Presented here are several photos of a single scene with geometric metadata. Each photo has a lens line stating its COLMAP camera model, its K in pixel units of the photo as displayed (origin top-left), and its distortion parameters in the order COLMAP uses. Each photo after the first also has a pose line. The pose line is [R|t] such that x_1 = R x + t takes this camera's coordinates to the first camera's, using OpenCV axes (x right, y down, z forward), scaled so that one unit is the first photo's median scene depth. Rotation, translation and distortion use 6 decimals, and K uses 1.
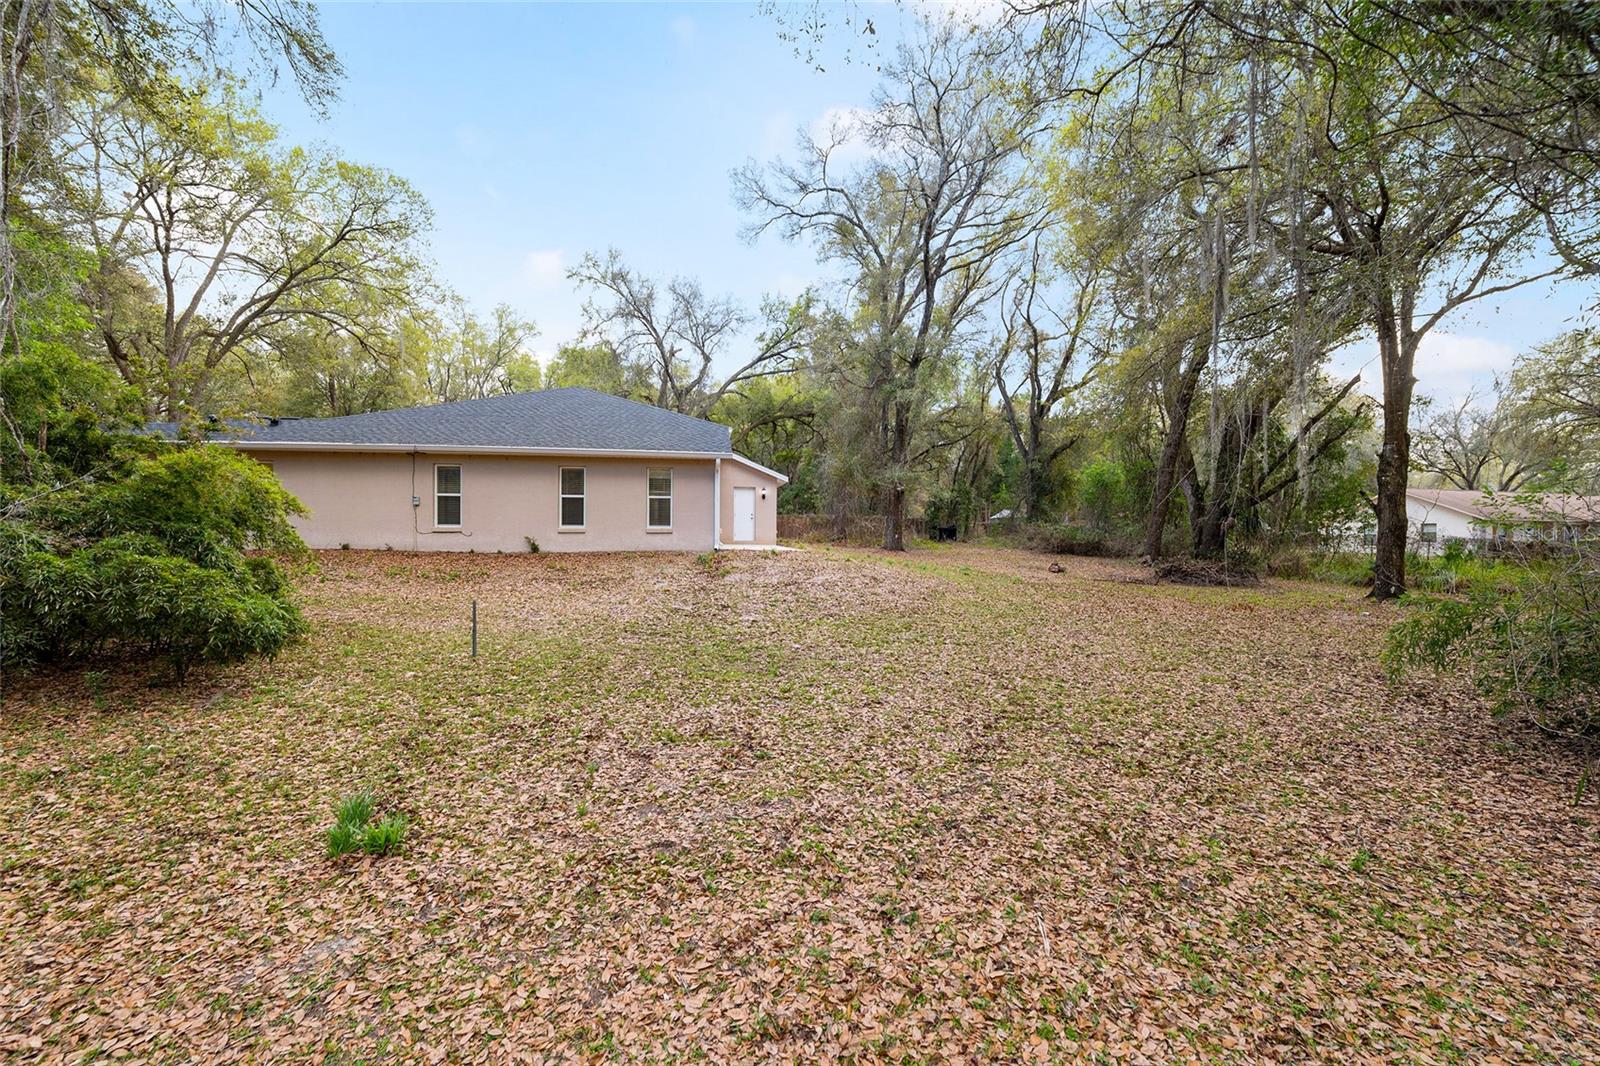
lens RADIAL K [[656.6, 0, 798.2], [0, 656.6, 535.7], [0, 0, 1]] dist [-0.015948, -0.000071]
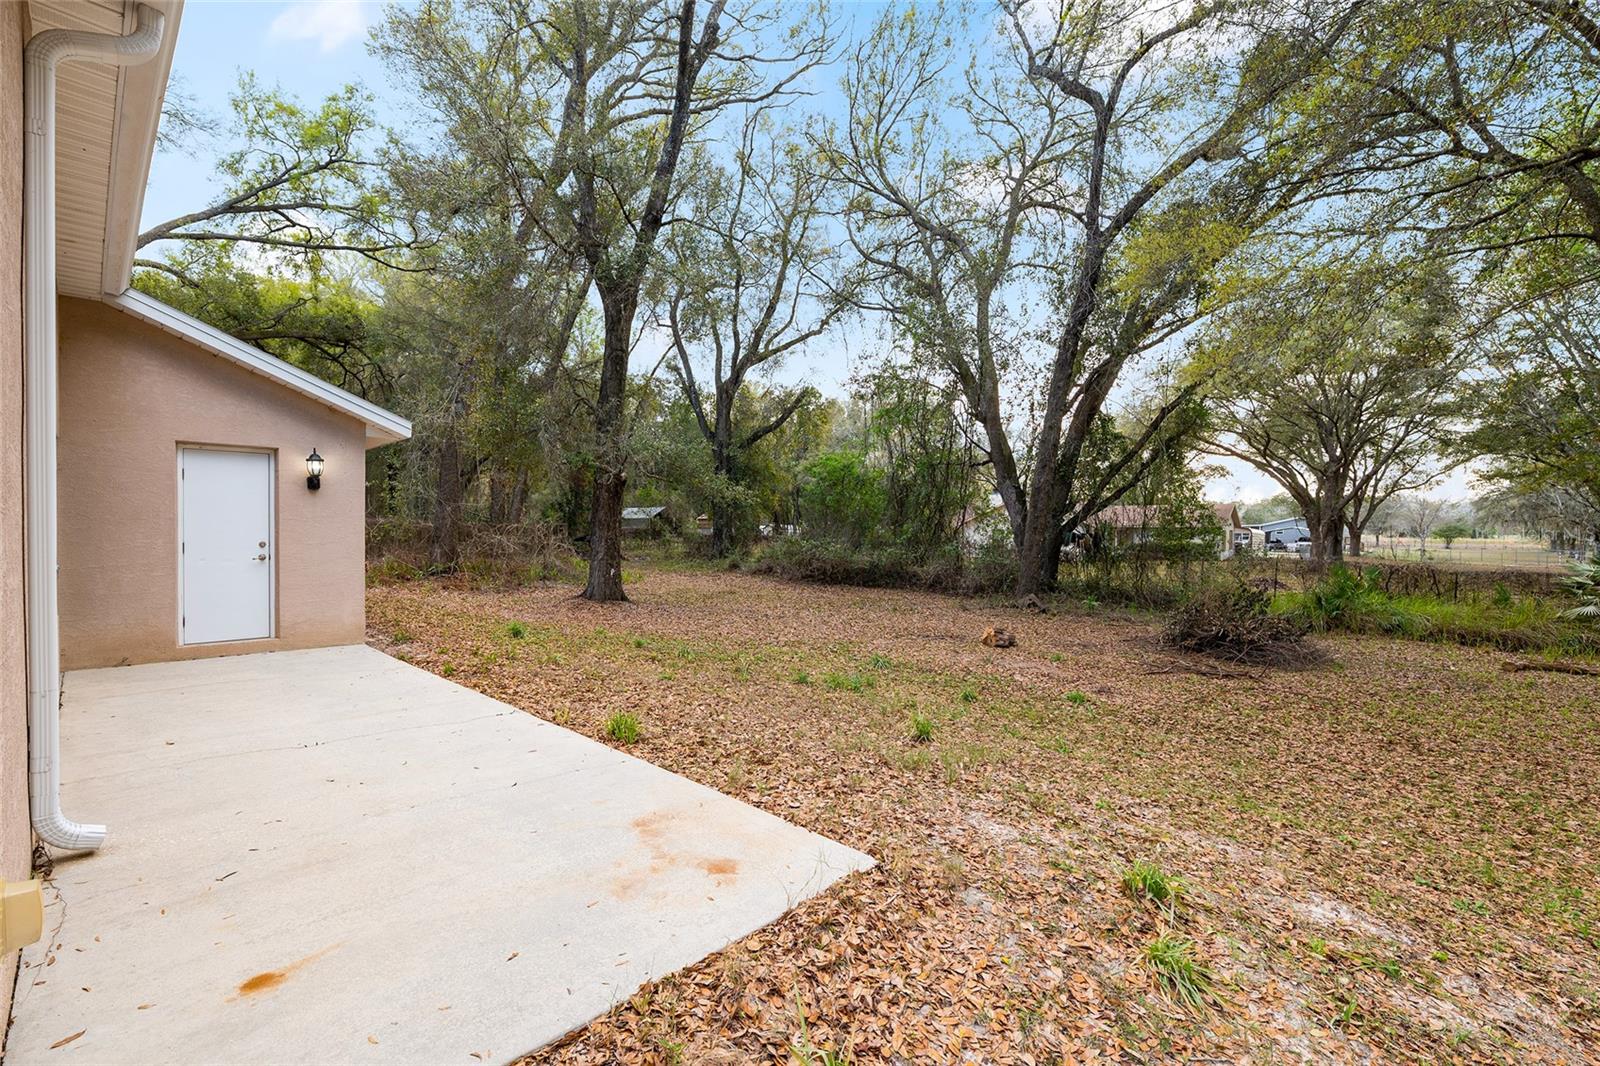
lens RADIAL K [[699.1, 0, 800.0], [0, 699.1, 533.0], [0, 0, 1]] dist [-0.001599, -0.000586]
pose [[0.796476, -0.005102, 0.604649, -0.036791], [0.006809, 0.999977, -0.000531, -0.018475], [-0.604632, 0.004540, 0.796492, 0.329158]]
